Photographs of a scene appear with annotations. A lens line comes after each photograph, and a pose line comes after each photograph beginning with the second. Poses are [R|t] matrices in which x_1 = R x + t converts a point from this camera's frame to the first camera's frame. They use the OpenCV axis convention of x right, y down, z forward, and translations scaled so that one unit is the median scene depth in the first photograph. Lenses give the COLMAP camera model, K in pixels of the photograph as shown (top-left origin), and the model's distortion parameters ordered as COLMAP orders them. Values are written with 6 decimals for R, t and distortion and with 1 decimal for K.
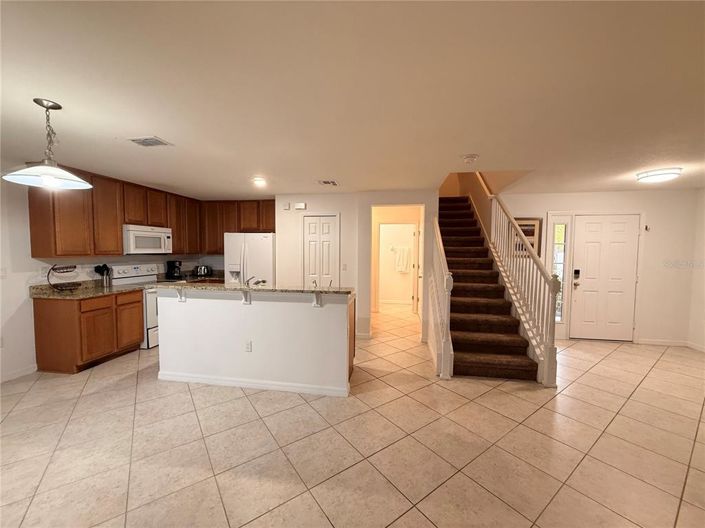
lens RADIAL K [[280.5, 0, 350.6], [0, 280.5, 263.6], [0, 0, 1]] dist [0.000055, -0.000002]
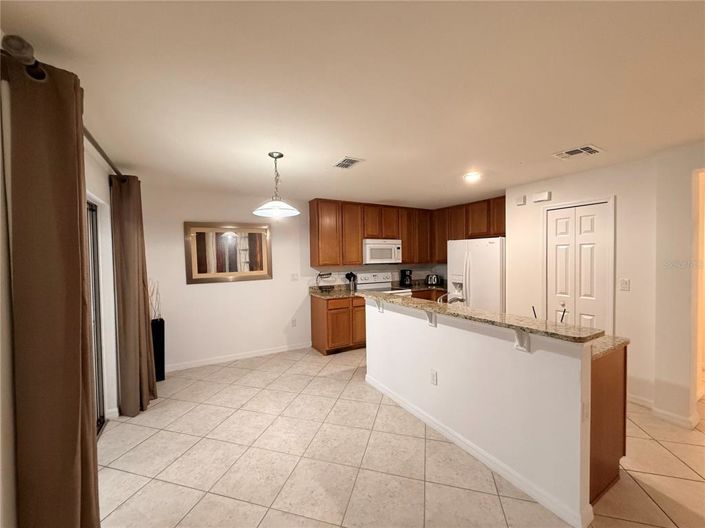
lens RADIAL K [[280.5, 0, 350.6], [0, 280.5, 263.6], [0, 0, 1]] dist [0.000055, -0.000002]
pose [[0.626711, 0.001359, -0.779250, 0.088055], [-0.020910, 0.999668, -0.015073, -0.015933], [0.778971, 0.025740, 0.626531, 0.203911]]
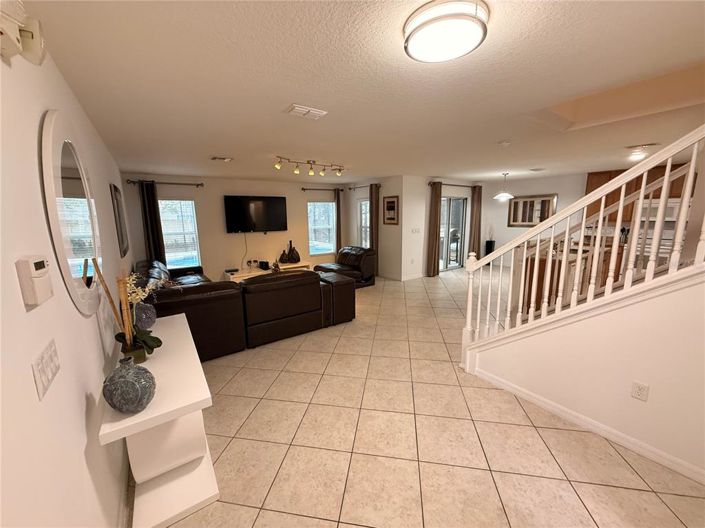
lens RADIAL K [[280.5, 0, 350.6], [0, 280.5, 263.6], [0, 0, 1]] dist [0.000055, -0.000002]
pose [[-0.722334, 0.112094, -0.682399, 1.187771], [-0.035625, 0.979434, 0.198595, -0.049983], [0.690626, 0.167762, -0.703486, 1.025332]]
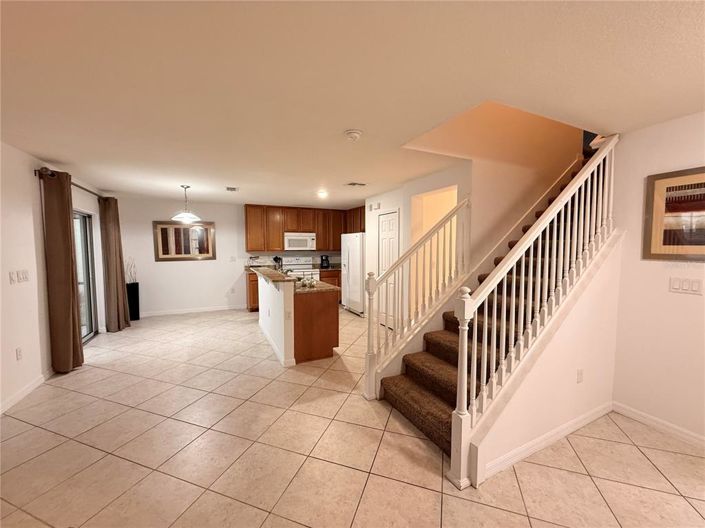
lens RADIAL K [[280.5, 0, 350.6], [0, 280.5, 263.6], [0, 0, 1]] dist [0.000055, -0.000002]
pose [[0.570979, 0.039116, -0.820032, 0.767311], [-0.034415, 0.999127, 0.023696, -0.008522], [0.820243, 0.014692, 0.571827, 0.362569]]
